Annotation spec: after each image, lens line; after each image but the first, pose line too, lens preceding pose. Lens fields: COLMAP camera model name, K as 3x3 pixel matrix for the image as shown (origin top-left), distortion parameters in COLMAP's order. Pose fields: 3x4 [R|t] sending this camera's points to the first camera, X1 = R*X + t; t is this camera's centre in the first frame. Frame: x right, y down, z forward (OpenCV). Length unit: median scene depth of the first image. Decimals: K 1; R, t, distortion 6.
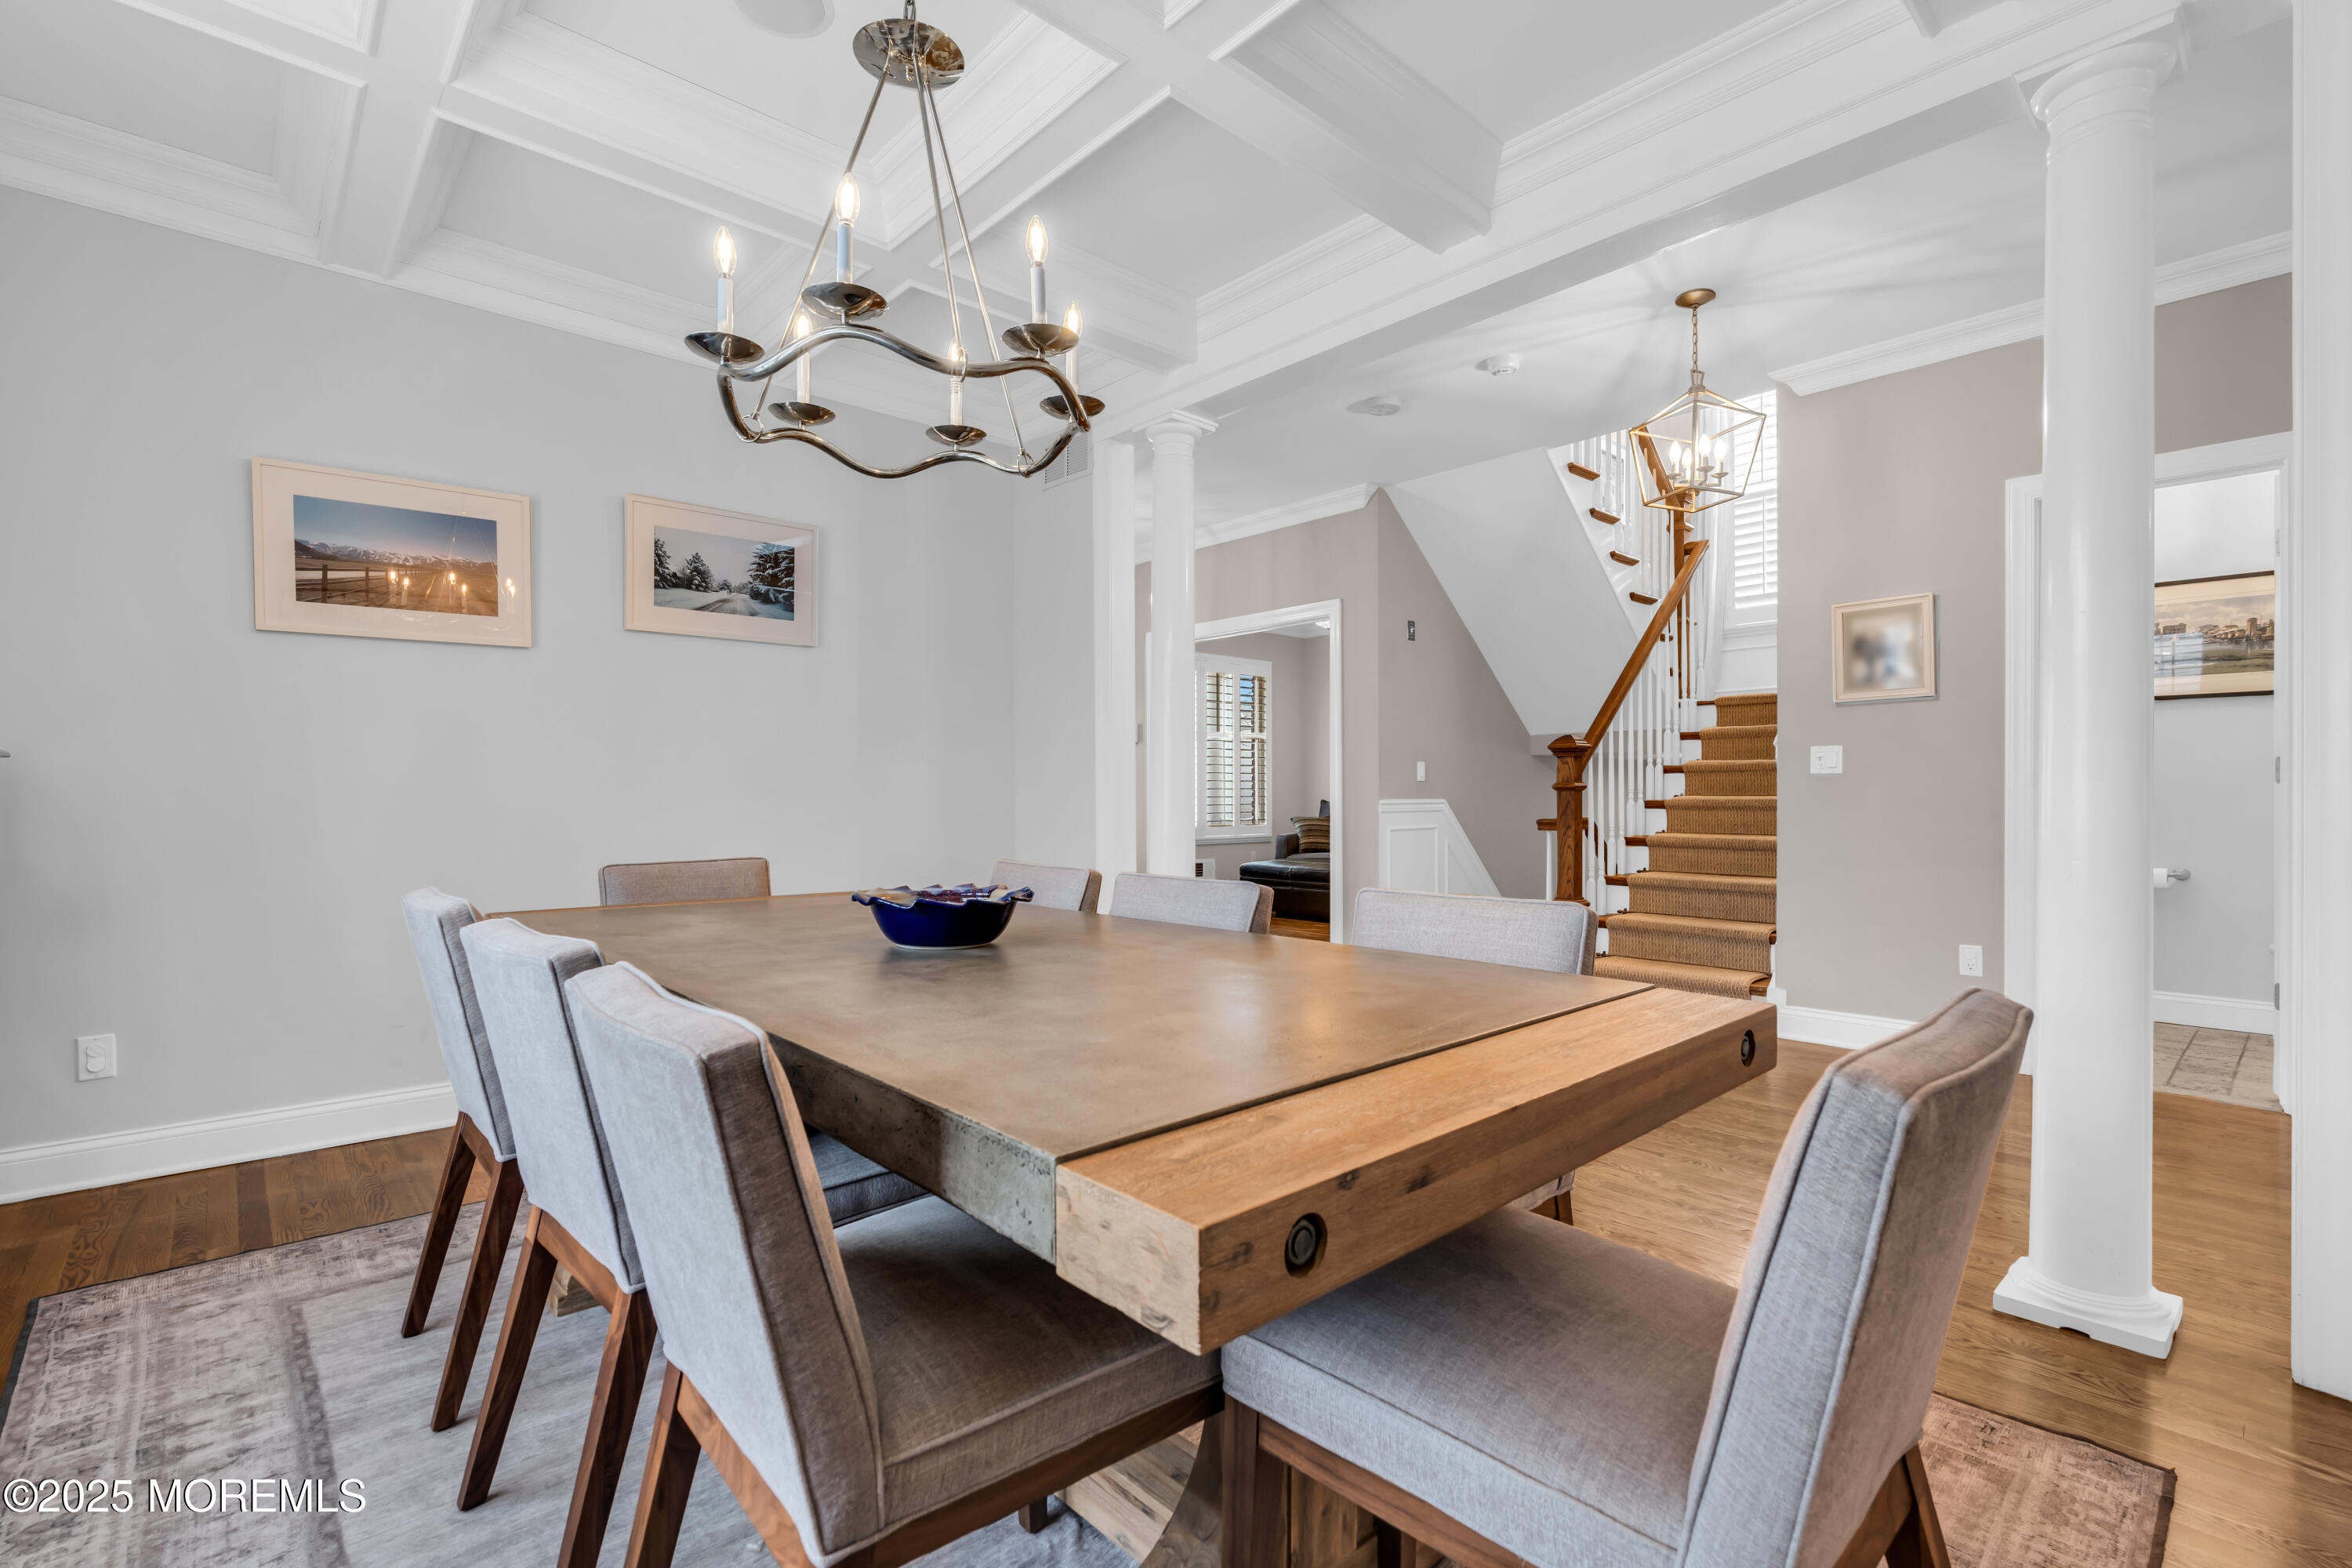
lens RADIAL K [[1059.5, 0, 1176.5], [0, 1059.5, 796.8], [0, 0, 1]] dist [-0.008669, 0.002204]
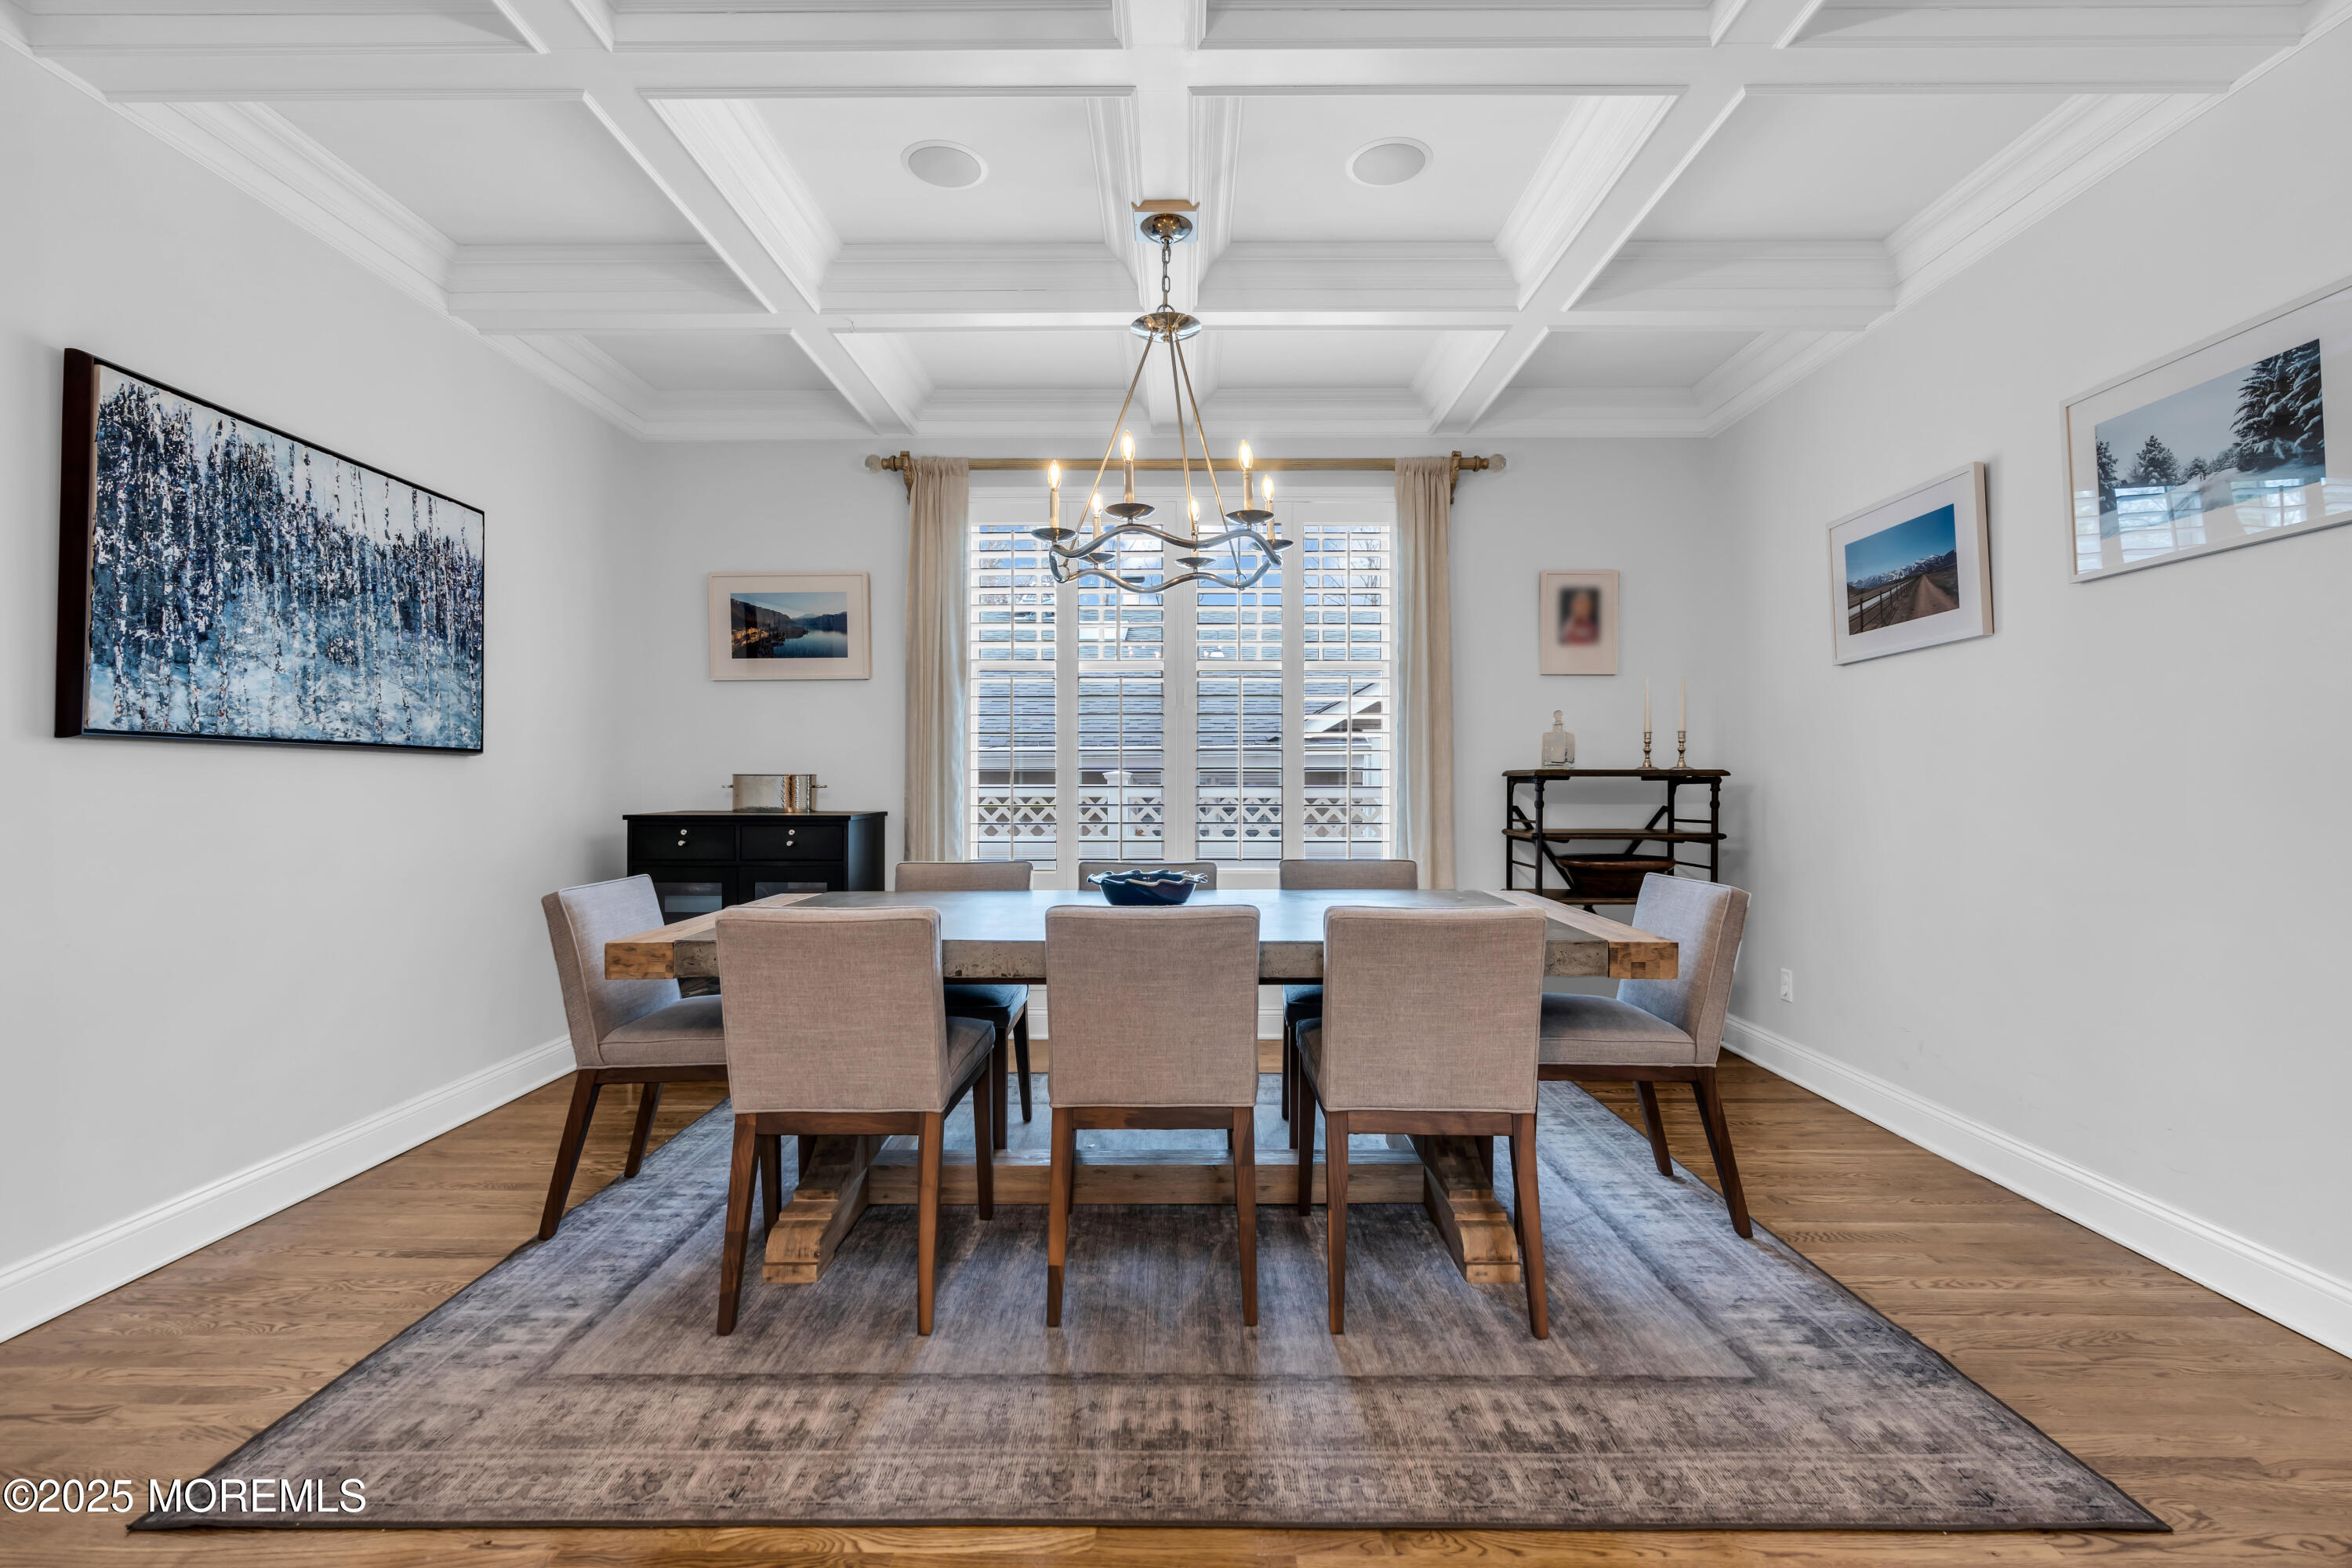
lens RADIAL K [[1059.5, 0, 1171.0], [0, 1059.5, 772.5], [0, 0, 1]] dist [-0.008669, 0.002204]
pose [[-0.687845, -0.003311, -0.725850, 0.430139], [0.000227, 0.999989, -0.004777, -0.023422], [0.725858, -0.003450, -0.687836, 1.026749]]
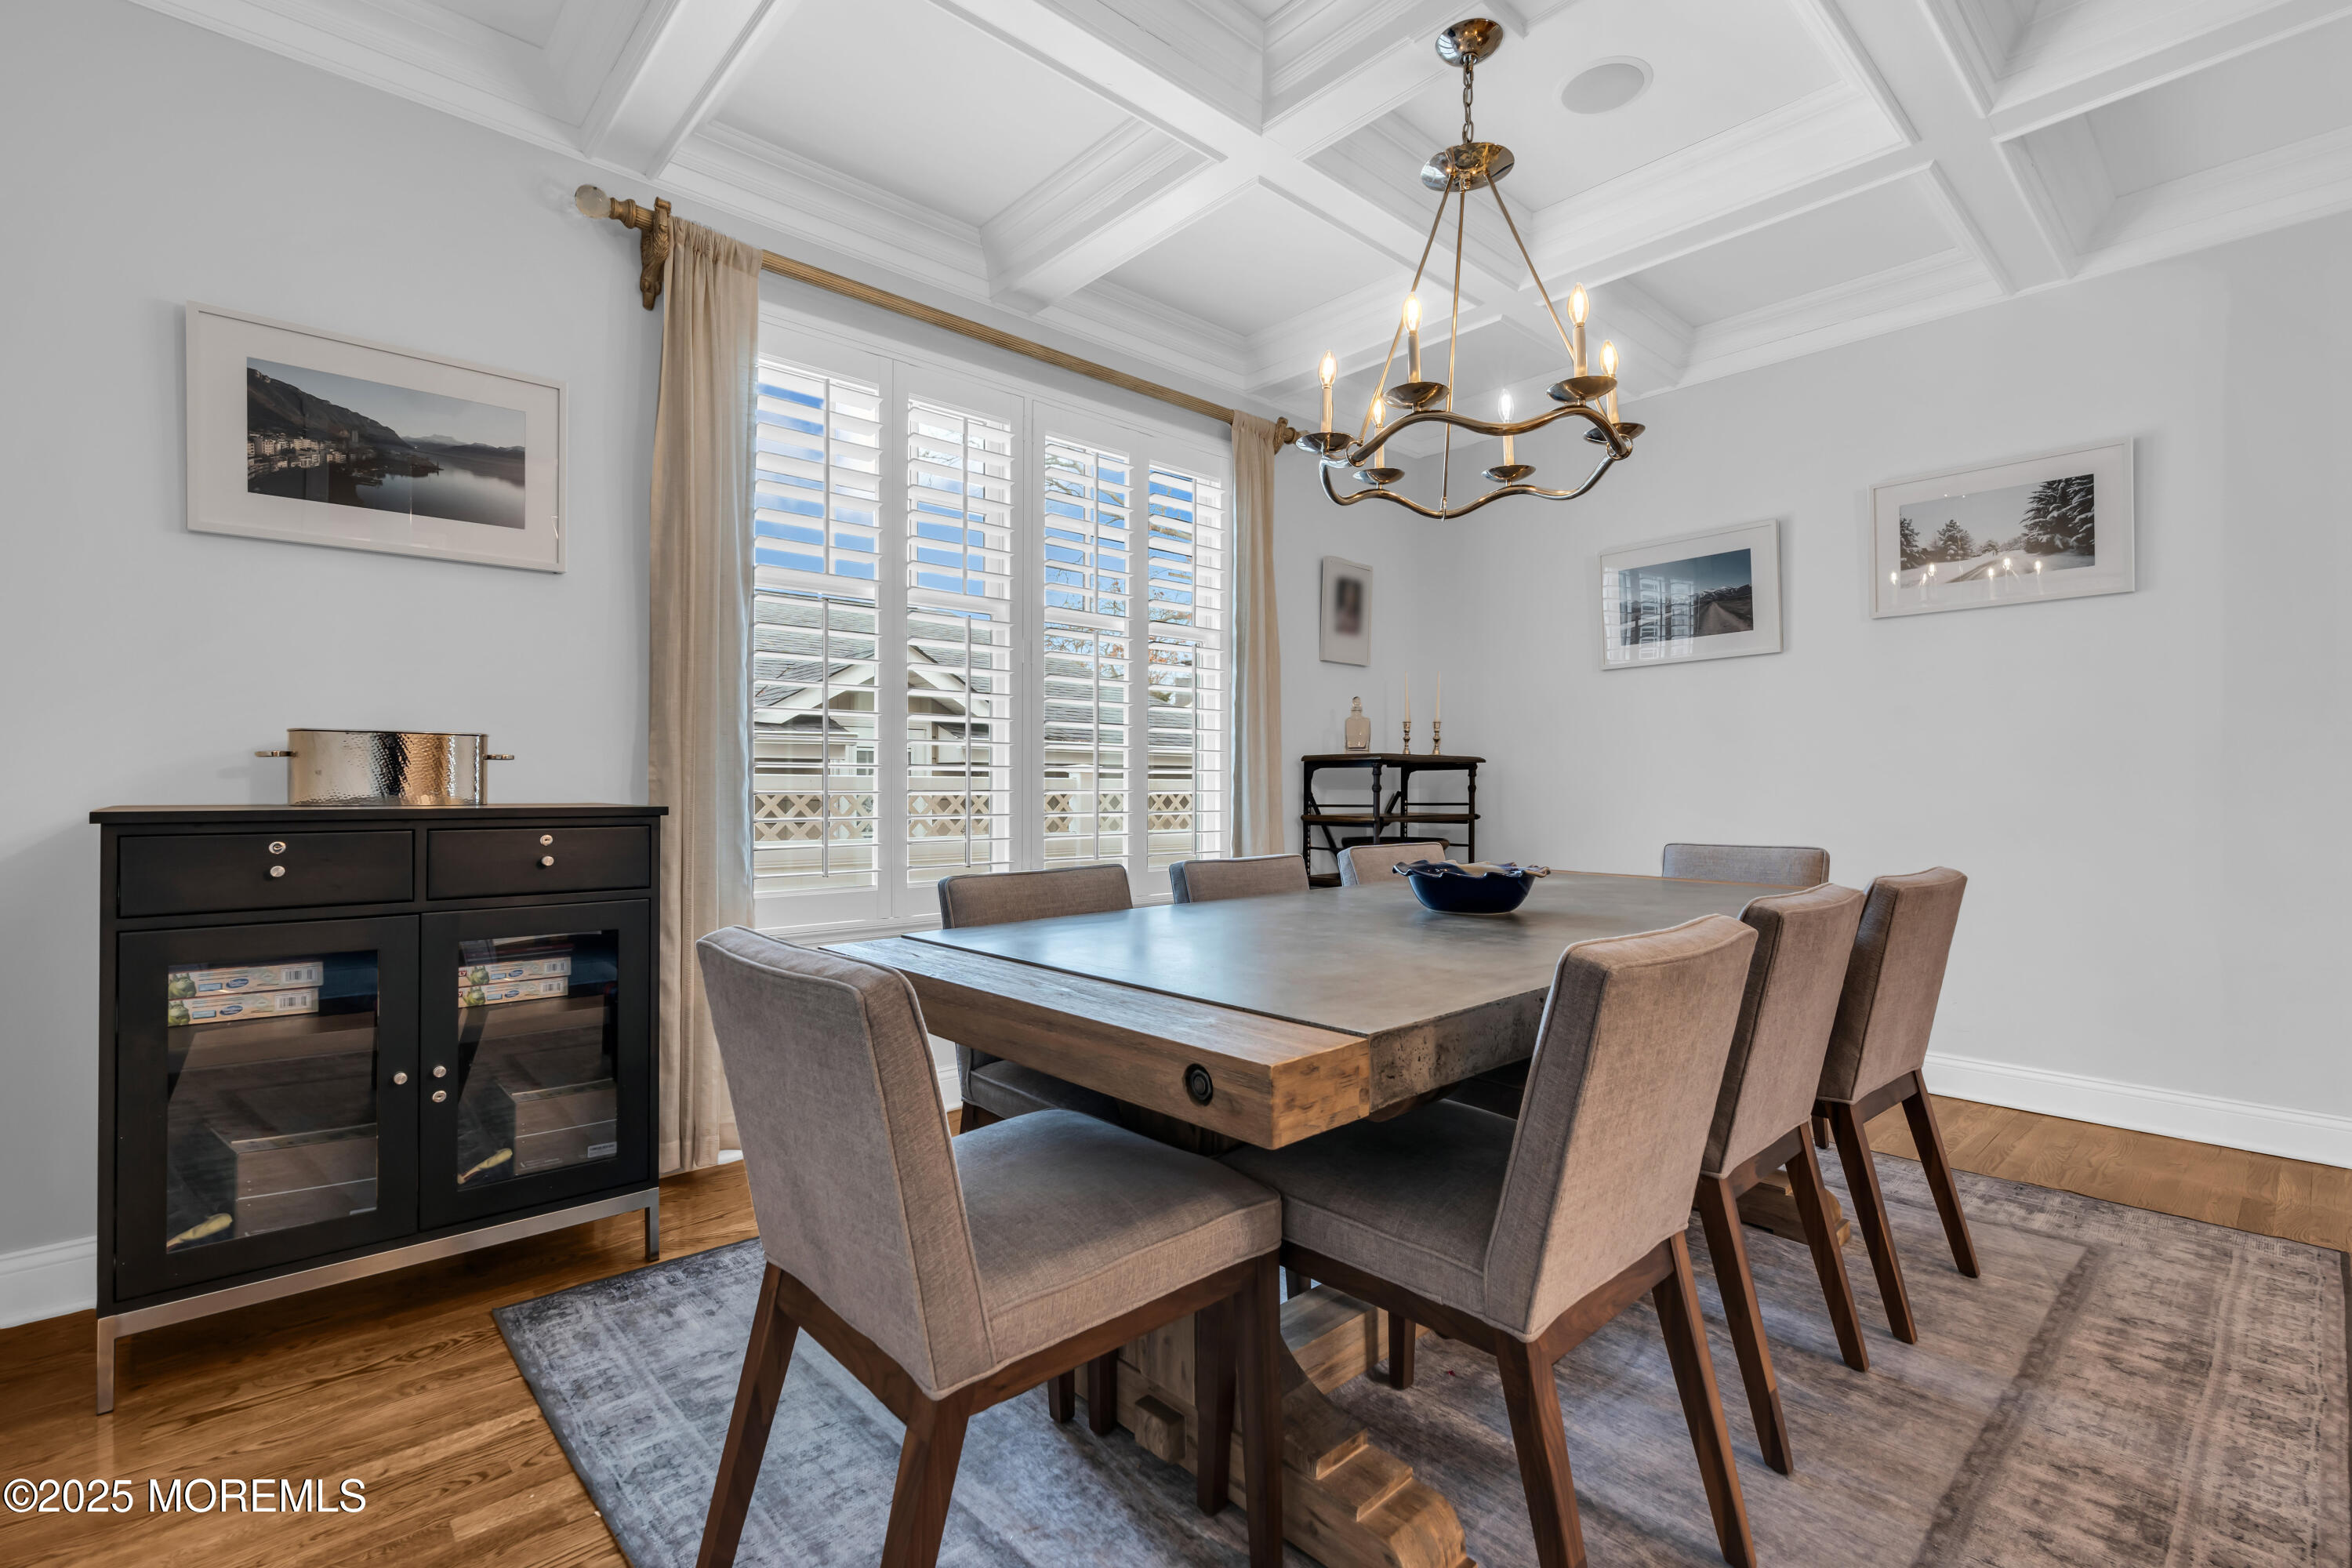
lens RADIAL K [[1059.5, 0, 1180.6], [0, 1059.5, 781.1], [0, 0, 1]] dist [-0.008669, 0.002204]
pose [[-0.010204, -0.002863, -0.999944, 0.478770], [-0.003454, 0.999990, -0.002828, 0.001292], [0.999942, 0.003425, -0.010214, 0.346934]]
